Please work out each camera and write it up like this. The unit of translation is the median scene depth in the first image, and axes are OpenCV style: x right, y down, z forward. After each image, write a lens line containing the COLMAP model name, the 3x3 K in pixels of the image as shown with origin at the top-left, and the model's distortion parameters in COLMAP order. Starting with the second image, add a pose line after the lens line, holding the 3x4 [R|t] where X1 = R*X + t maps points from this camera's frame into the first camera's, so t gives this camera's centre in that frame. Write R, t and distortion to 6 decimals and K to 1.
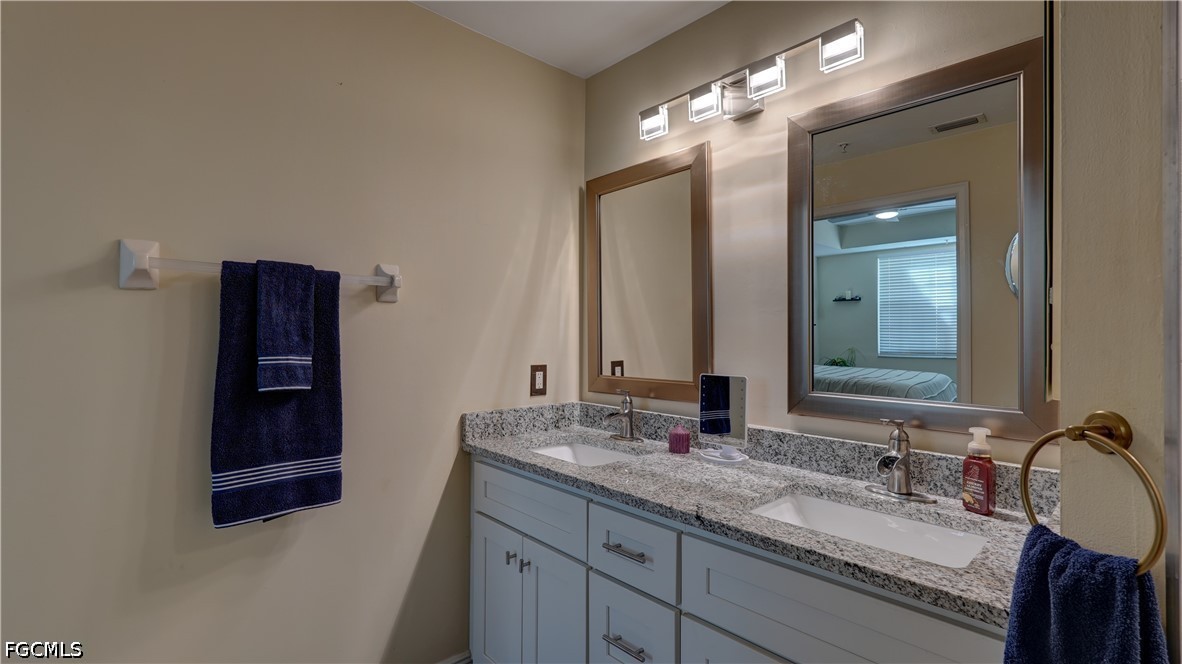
lens RADIAL K [[521.1, 0, 591.0], [0, 521.1, 332.0], [0, 0, 1]] dist [-0.017482, 0.009709]
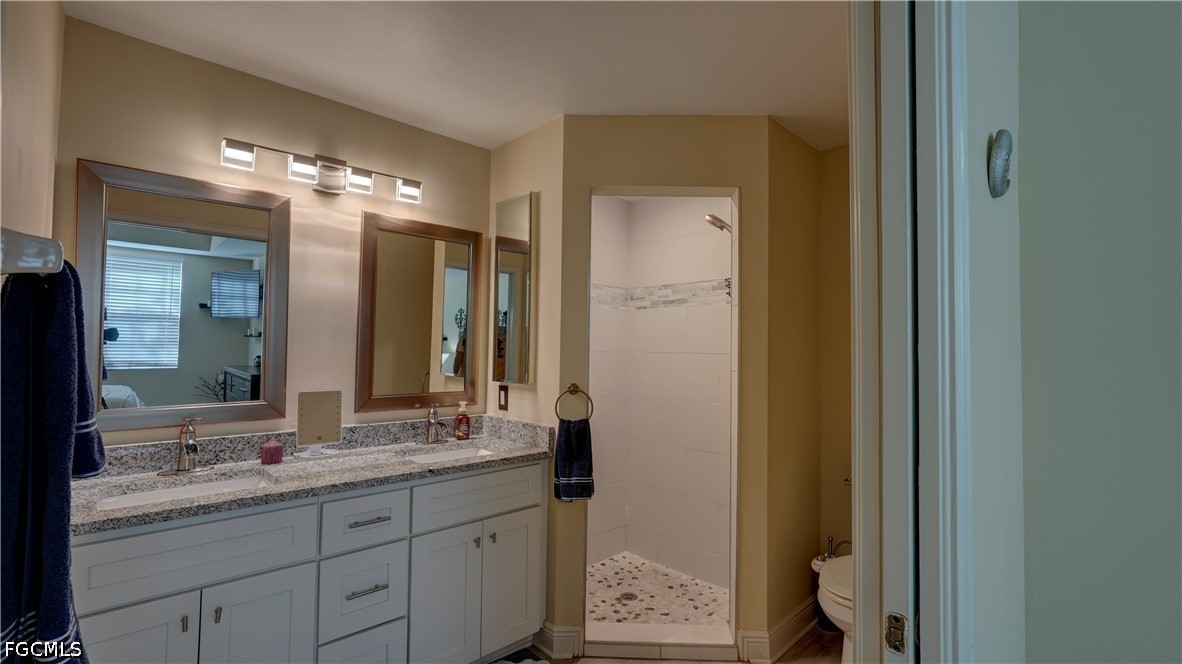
lens RADIAL K [[521.1, 0, 591.0], [0, 521.1, 332.0], [0, 0, 1]] dist [-0.017482, 0.009709]
pose [[-0.012235, 0.024579, 0.999623, -1.155967], [-0.025274, 0.999371, -0.024882, -0.053231], [-0.999606, -0.025569, -0.011606, 0.382733]]
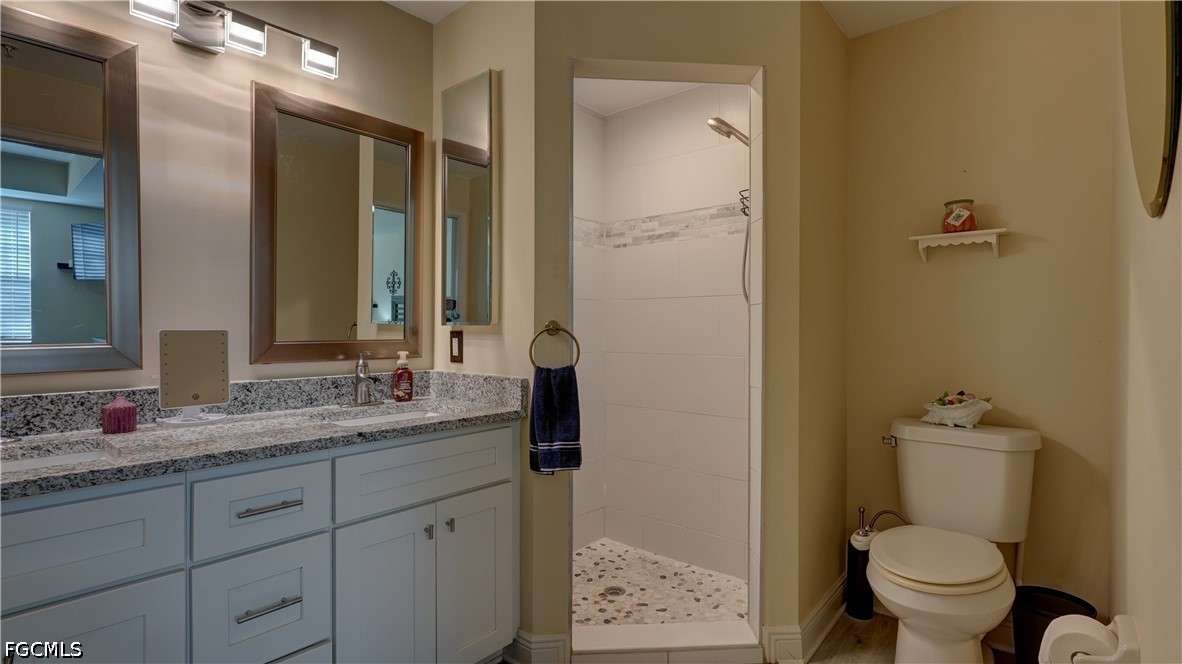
lens RADIAL K [[558.8, 0, 591.0], [0, 558.8, 332.0], [0, 0, 1]] dist [-0.002679, 0.001263]
pose [[-0.108610, -0.015025, 0.993971, -0.868157], [-0.014251, 0.999807, 0.013556, 0.070385], [-0.993982, -0.012693, -0.108803, 0.464484]]
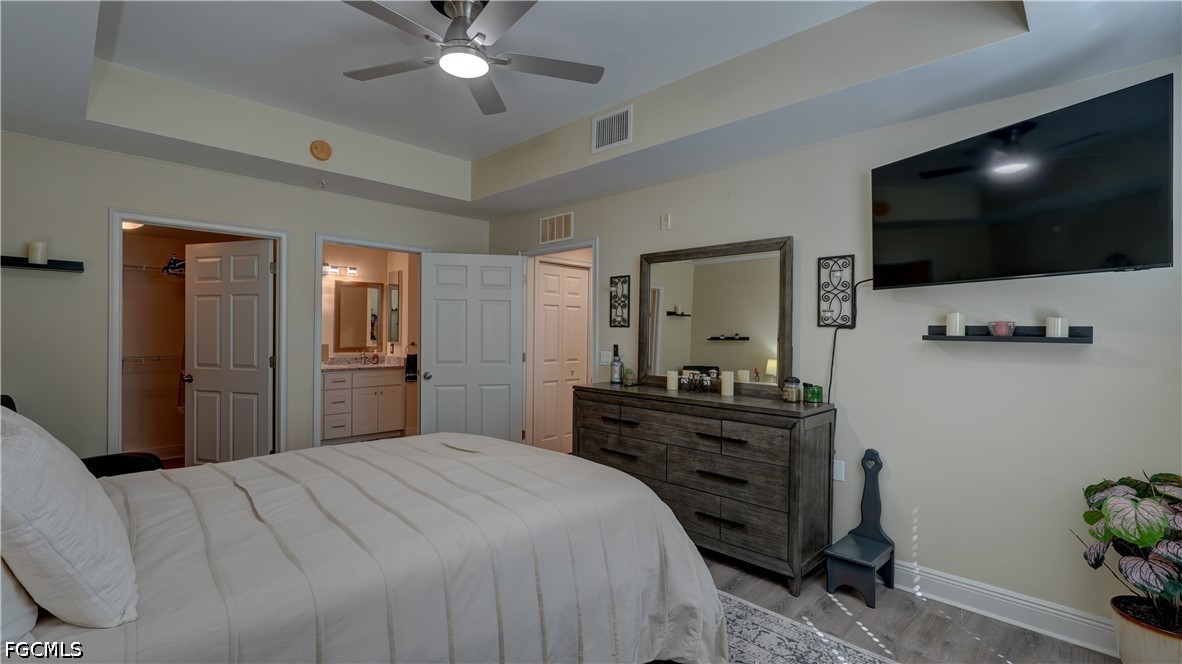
lens RADIAL K [[521.1, 0, 591.0], [0, 521.1, 332.0], [0, 0, 1]] dist [-0.017482, 0.009709]
pose [[-0.049695, -0.007417, 0.998737, -4.017073], [-0.020115, 0.999777, 0.006424, -0.076112], [-0.998562, -0.019771, -0.049834, -0.858942]]
